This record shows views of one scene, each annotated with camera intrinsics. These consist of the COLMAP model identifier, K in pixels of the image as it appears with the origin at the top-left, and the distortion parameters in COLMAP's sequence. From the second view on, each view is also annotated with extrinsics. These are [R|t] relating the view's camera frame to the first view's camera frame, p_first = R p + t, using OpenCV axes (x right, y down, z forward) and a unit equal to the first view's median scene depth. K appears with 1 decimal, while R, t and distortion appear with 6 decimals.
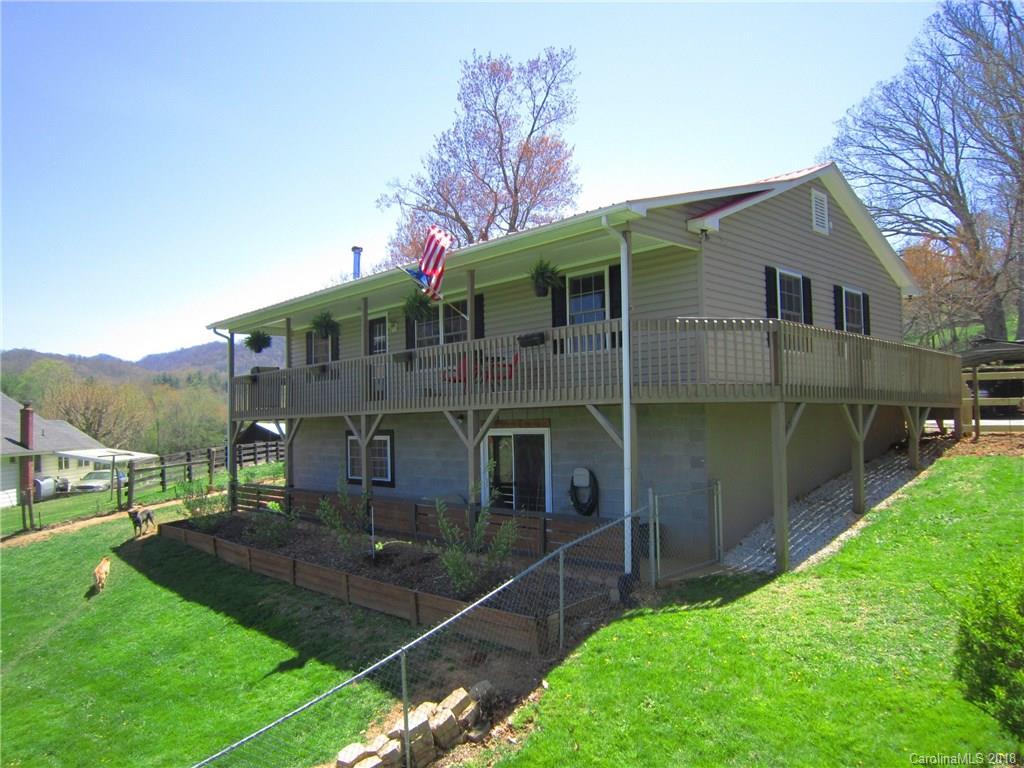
lens RADIAL K [[737.2, 0, 512.0], [0, 737.2, 384.0], [0, 0, 1]] dist [-0.053848, 0.000588]
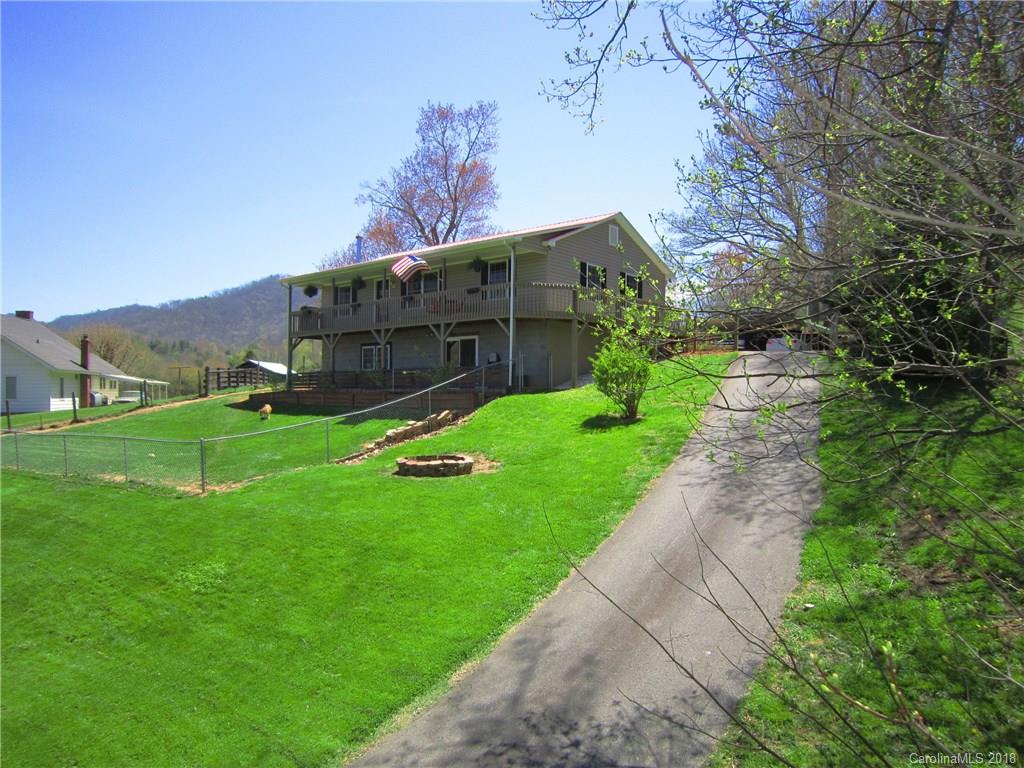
lens RADIAL K [[737.2, 0, 512.0], [0, 737.2, 384.0], [0, 0, 1]] dist [-0.053848, 0.000588]
pose [[0.993372, 0.026169, 0.111929, -0.078336], [-0.029732, 0.999099, 0.030278, 0.123127], [-0.111036, -0.033405, 0.993255, -1.013435]]
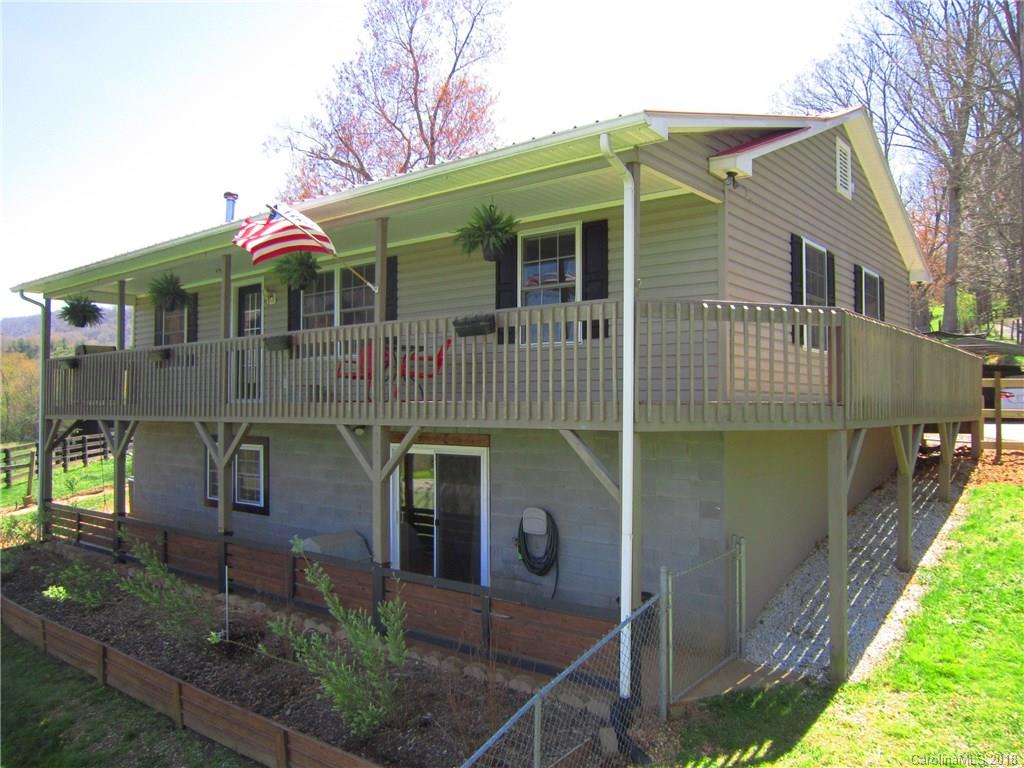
lens RADIAL K [[755.2, 0, 519.9], [0, 755.2, 377.8], [0, 0, 1]] dist [-0.042307, -0.001434]
pose [[0.989841, 0.020860, 0.140639, -0.021790], [-0.024078, 0.999485, 0.021217, -0.023063], [-0.140124, -0.024388, 0.989834, 0.257663]]
